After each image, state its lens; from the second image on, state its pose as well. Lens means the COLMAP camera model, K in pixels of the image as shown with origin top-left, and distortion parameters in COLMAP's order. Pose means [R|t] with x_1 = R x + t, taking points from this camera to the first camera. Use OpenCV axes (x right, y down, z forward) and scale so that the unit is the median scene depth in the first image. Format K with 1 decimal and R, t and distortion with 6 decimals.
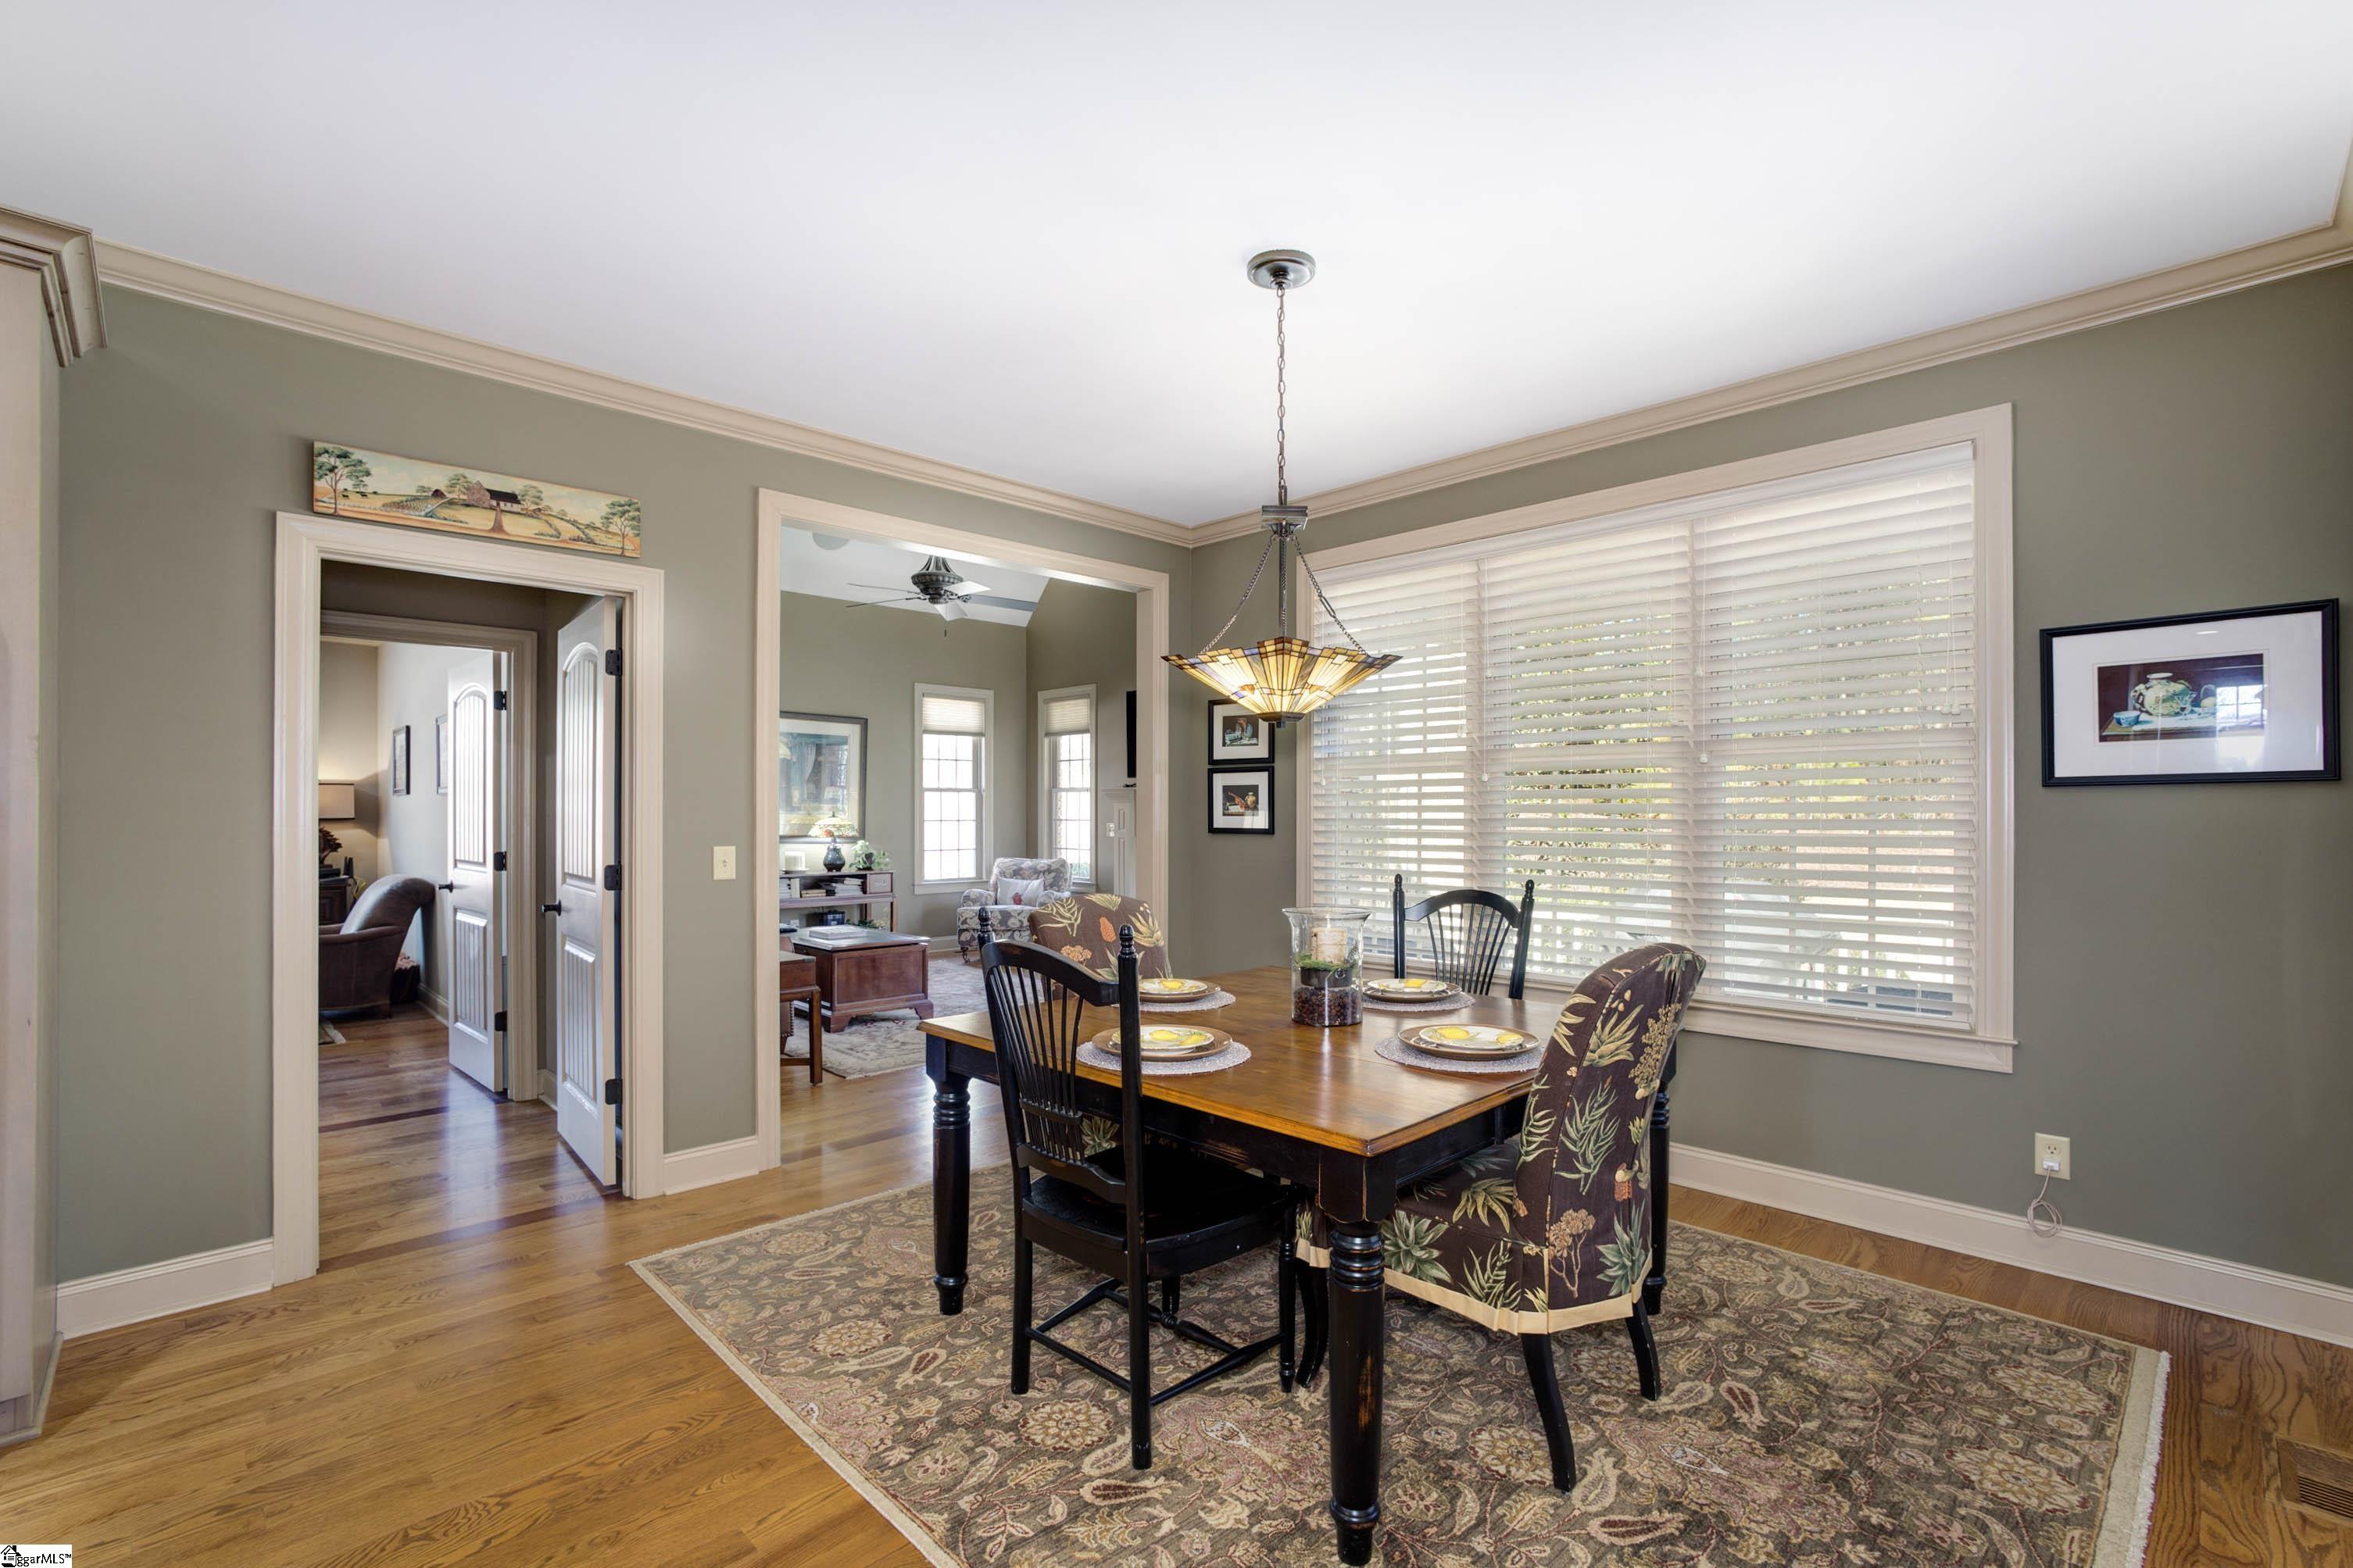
lens RADIAL K [[1047.6, 0, 1173.2], [0, 1047.6, 818.0], [0, 0, 1]] dist [-0.028329, 0.007049]
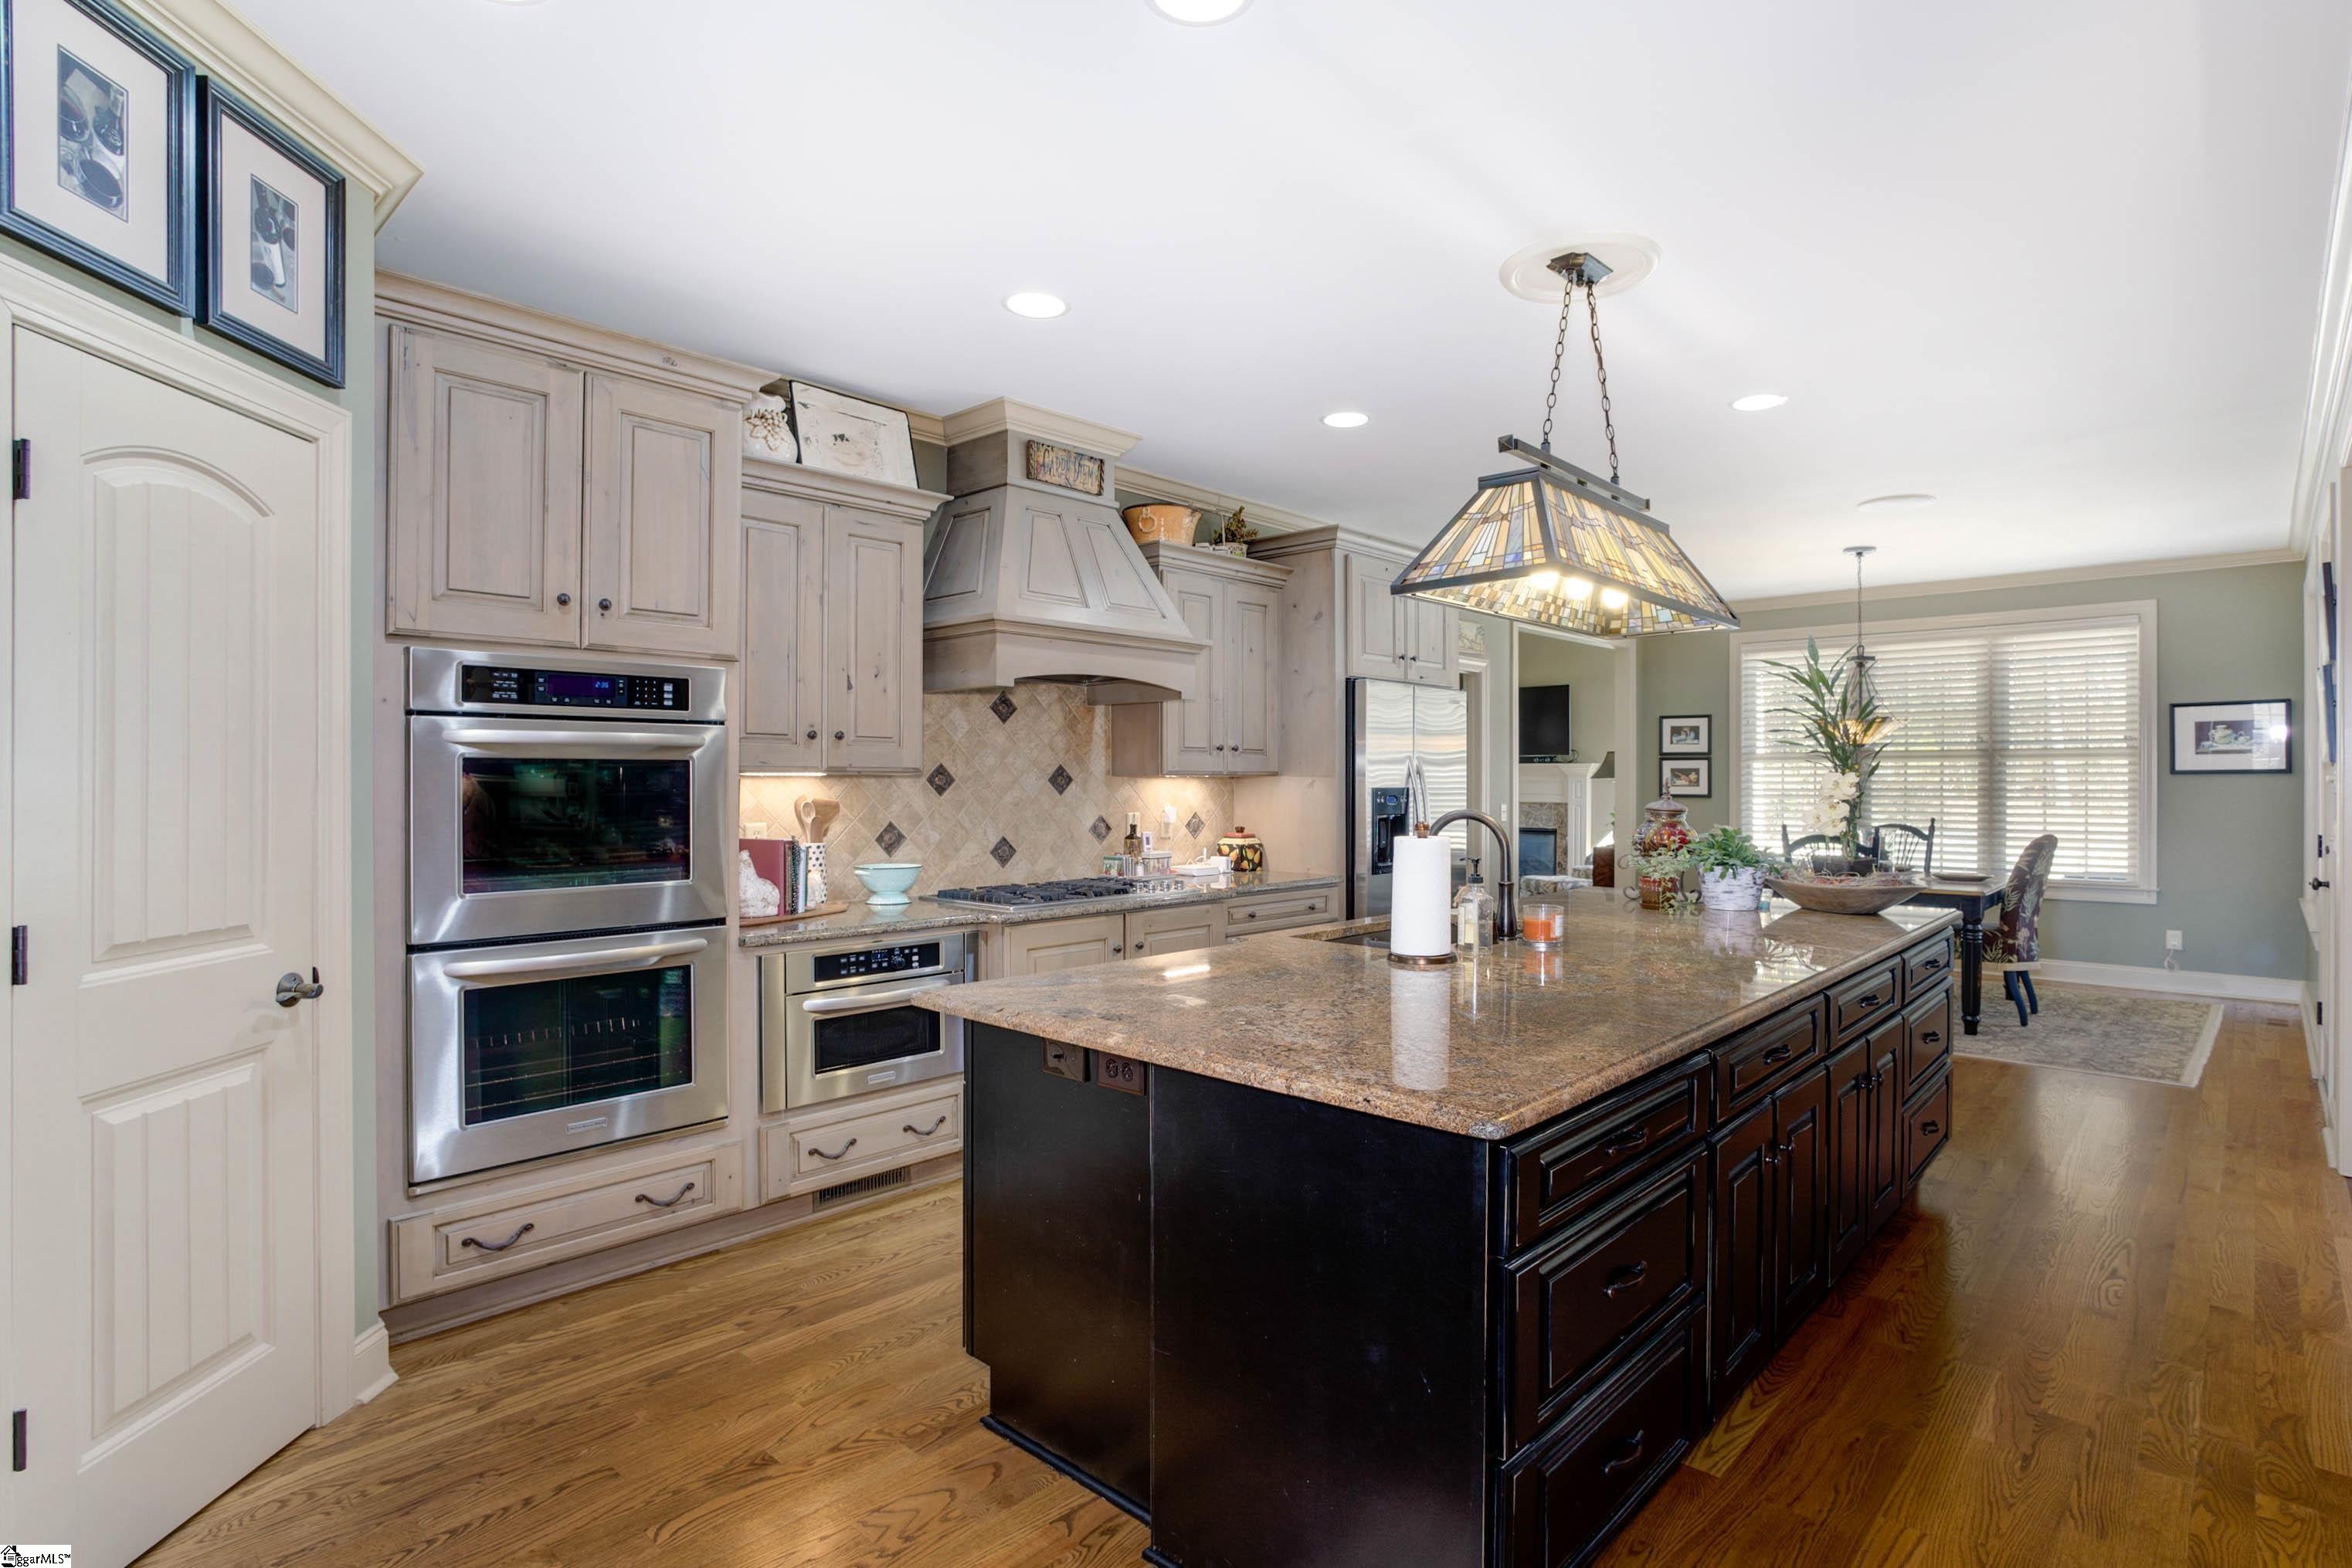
lens RADIAL K [[1152.1, 0, 1166.6], [0, 1152.1, 790.1], [0, 0, 1]] dist [-0.032551, -0.002412]
pose [[0.999798, 0.002461, 0.019950, -1.351206], [-0.002501, 0.999995, 0.001967, 0.003598], [-0.019945, -0.002017, 0.999799, -1.354044]]
